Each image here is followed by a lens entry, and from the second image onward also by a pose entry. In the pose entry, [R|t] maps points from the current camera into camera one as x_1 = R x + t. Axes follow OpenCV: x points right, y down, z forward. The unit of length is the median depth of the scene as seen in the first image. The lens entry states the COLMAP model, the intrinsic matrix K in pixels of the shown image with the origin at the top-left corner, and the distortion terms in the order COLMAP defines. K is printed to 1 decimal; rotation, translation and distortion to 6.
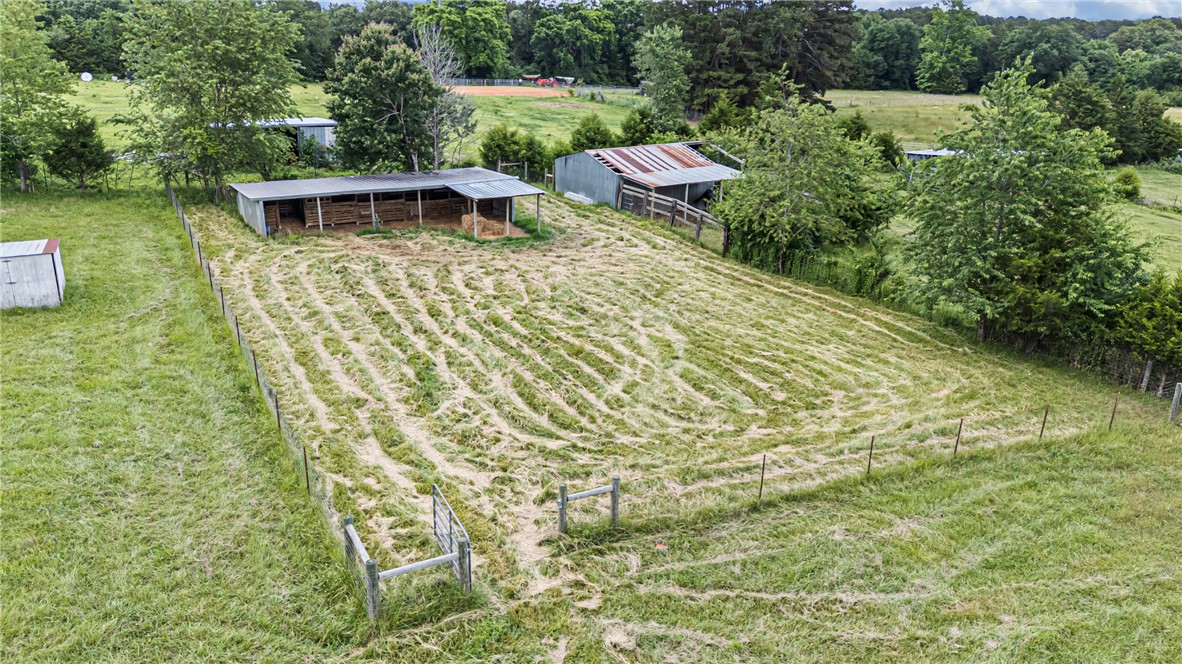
lens RADIAL K [[877.2, 0, 594.5], [0, 877.2, 339.1], [0, 0, 1]] dist [0.062151, -0.065315]
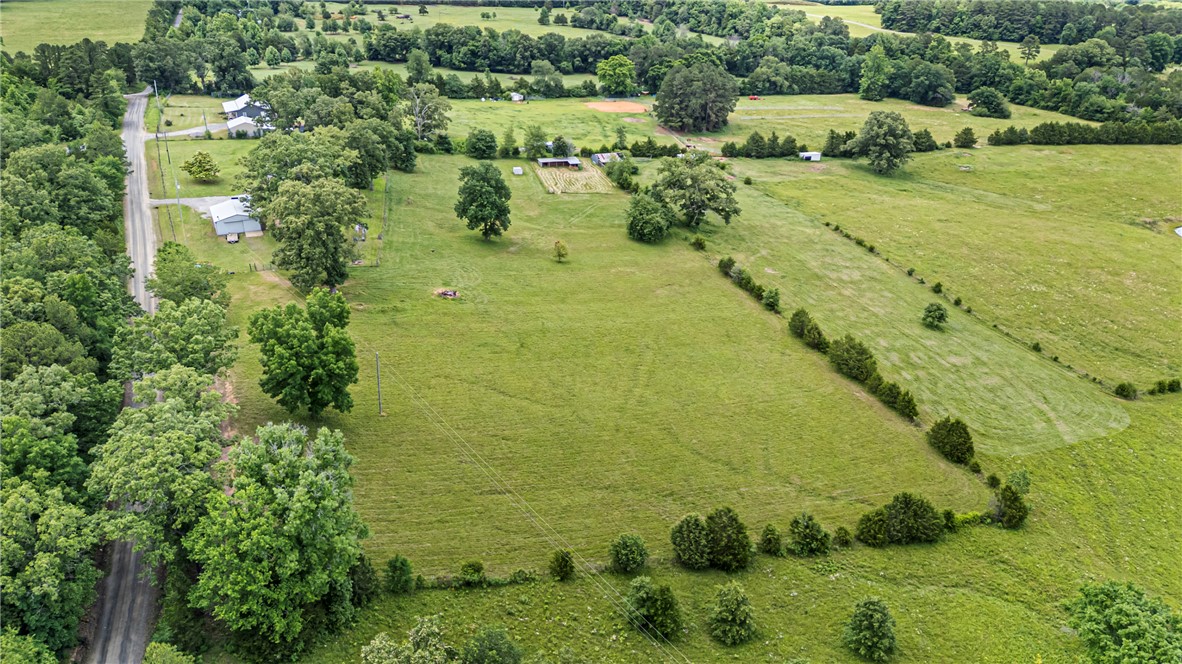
lens RADIAL K [[877.2, 0, 581.0], [0, 877.2, 334.6], [0, 0, 1]] dist [0.062151, -0.065315]
pose [[0.960335, 0.119070, -0.252150, 1.894721], [-0.093728, 0.989471, 0.110279, 0.411800], [0.262626, -0.082271, 0.961384, -5.894650]]
